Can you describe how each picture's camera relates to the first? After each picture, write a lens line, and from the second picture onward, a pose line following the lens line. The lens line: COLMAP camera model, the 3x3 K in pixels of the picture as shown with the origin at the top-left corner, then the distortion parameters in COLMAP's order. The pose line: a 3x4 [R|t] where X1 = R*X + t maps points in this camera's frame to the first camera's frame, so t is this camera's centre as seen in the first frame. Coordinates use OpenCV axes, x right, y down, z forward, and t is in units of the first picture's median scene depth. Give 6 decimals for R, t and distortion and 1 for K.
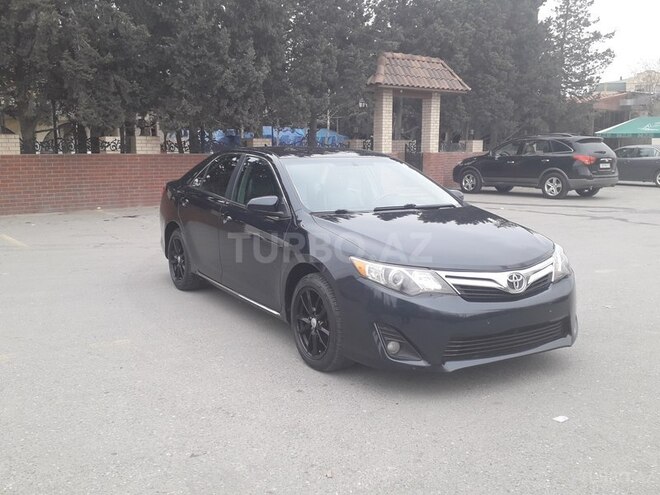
lens RADIAL K [[676.5, 0, 330.0], [0, 676.5, 247.5], [0, 0, 1]] dist [0.119375, -0.256808]
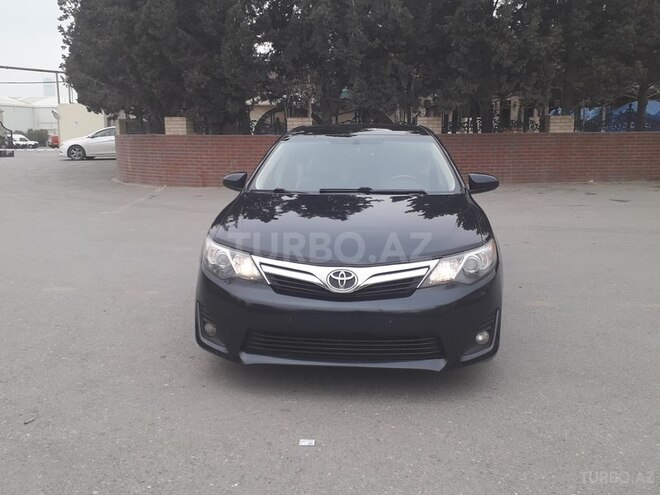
lens RADIAL K [[676.5, 0, 330.0], [0, 676.5, 247.5], [0, 0, 1]] dist [0.119375, -0.256808]
pose [[0.796330, 0.098457, -0.596795, 0.254504], [-0.082760, 0.995119, 0.053741, -0.011473], [0.599173, 0.006595, 0.800592, 0.102819]]
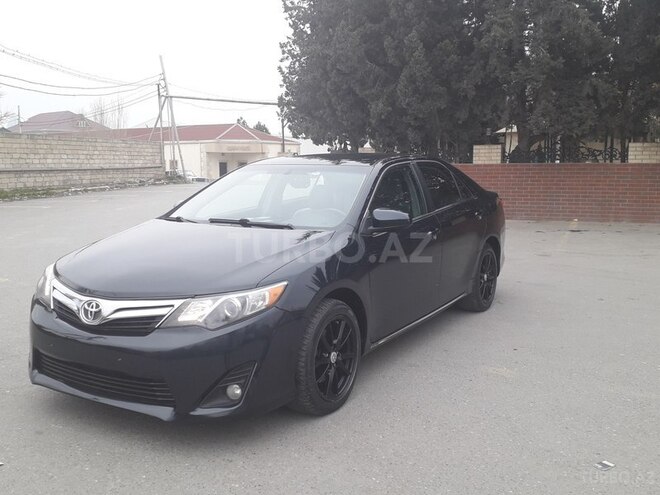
lens RADIAL K [[676.5, 0, 330.0], [0, 676.5, 247.5], [0, 0, 1]] dist [0.119375, -0.256808]
pose [[0.429452, 0.111313, -0.896204, 0.378293], [-0.124970, 0.990152, 0.063097, -0.038149], [0.894401, 0.084902, 0.439133, 0.288812]]
